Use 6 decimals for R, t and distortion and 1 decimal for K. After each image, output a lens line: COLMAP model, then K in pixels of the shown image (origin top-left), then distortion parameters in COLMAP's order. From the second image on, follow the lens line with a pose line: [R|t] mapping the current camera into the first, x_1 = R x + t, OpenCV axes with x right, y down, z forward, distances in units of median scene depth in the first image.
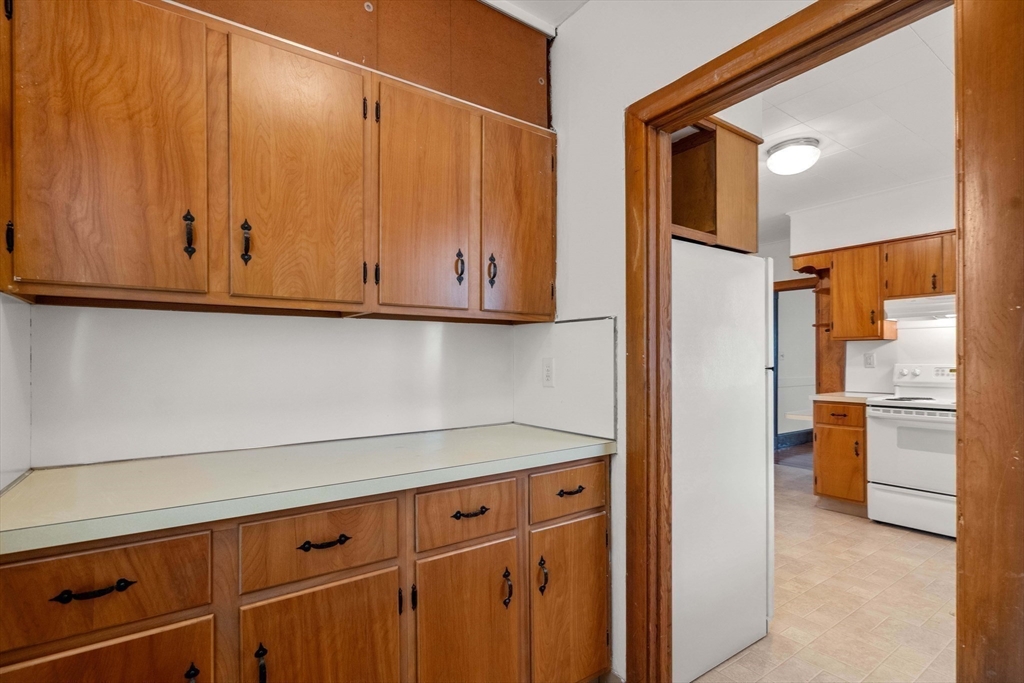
lens RADIAL K [[484.2, 0, 508.1], [0, 484.2, 358.4], [0, 0, 1]] dist [-0.001217, 0.000129]
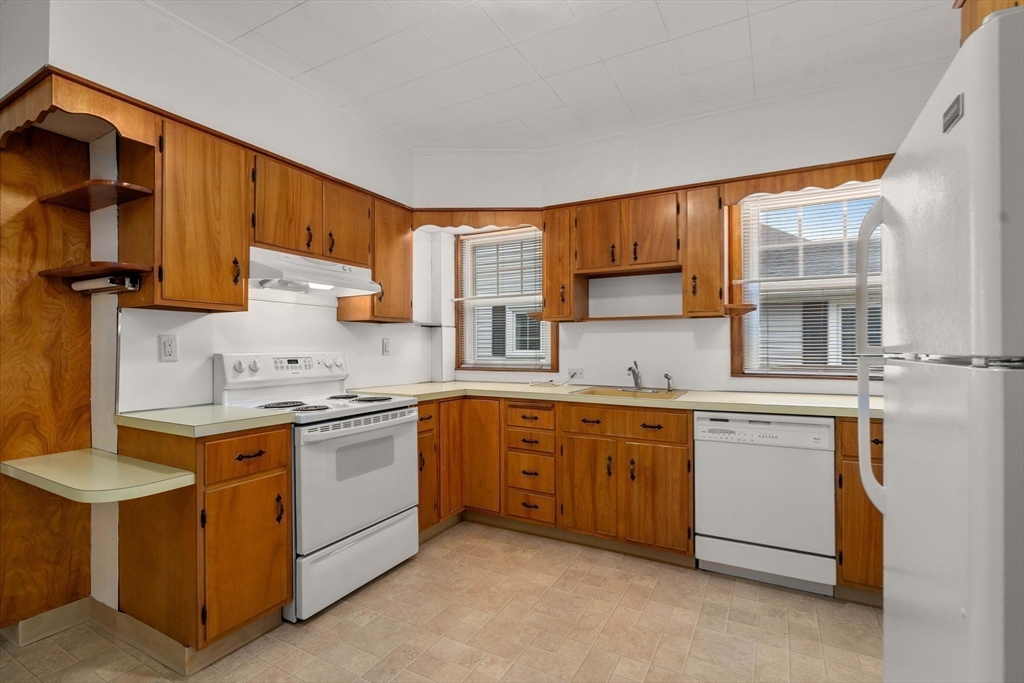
lens RADIAL K [[477.0, 0, 514.8], [0, 477.0, 344.7], [0, 0, 1]] dist [-0.000676, 0.000682]
pose [[-0.444986, 0.009341, 0.895489, 0.113579], [0.000759, 0.999949, -0.010054, 0.006875], [-0.895537, -0.003794, -0.444971, 0.974547]]
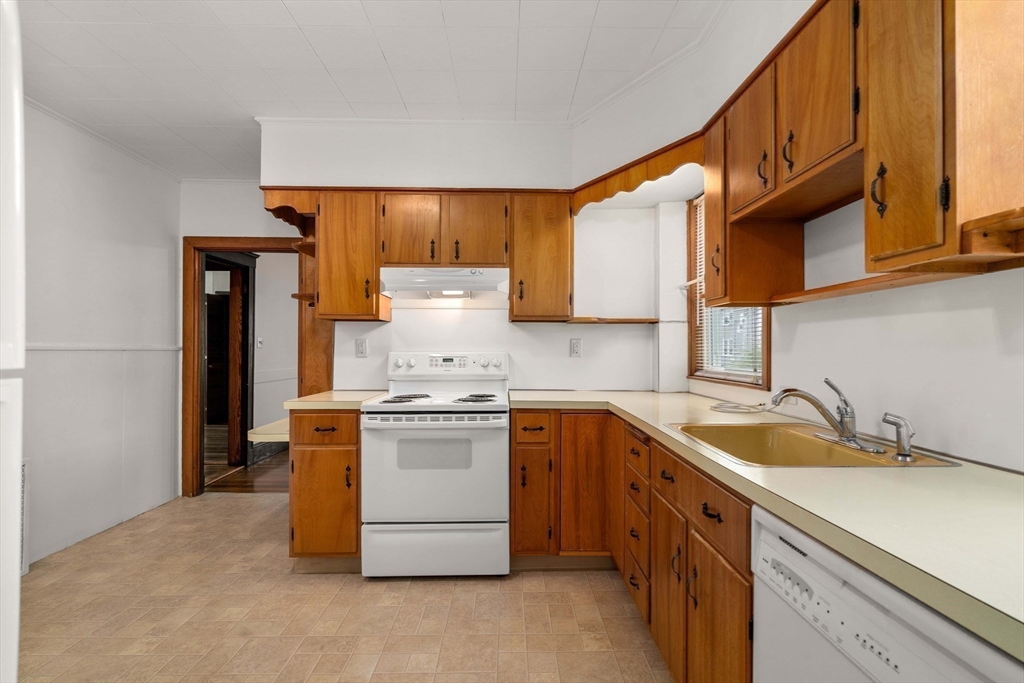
lens RADIAL K [[472.7, 0, 508.8], [0, 472.7, 347.4], [0, 0, 1]] dist [-0.001726, 0.000066]
pose [[0.564536, 0.006969, 0.825379, 0.289253], [-0.007219, 0.999968, -0.003506, 0.004783], [-0.825377, -0.003979, 0.564568, 0.425941]]
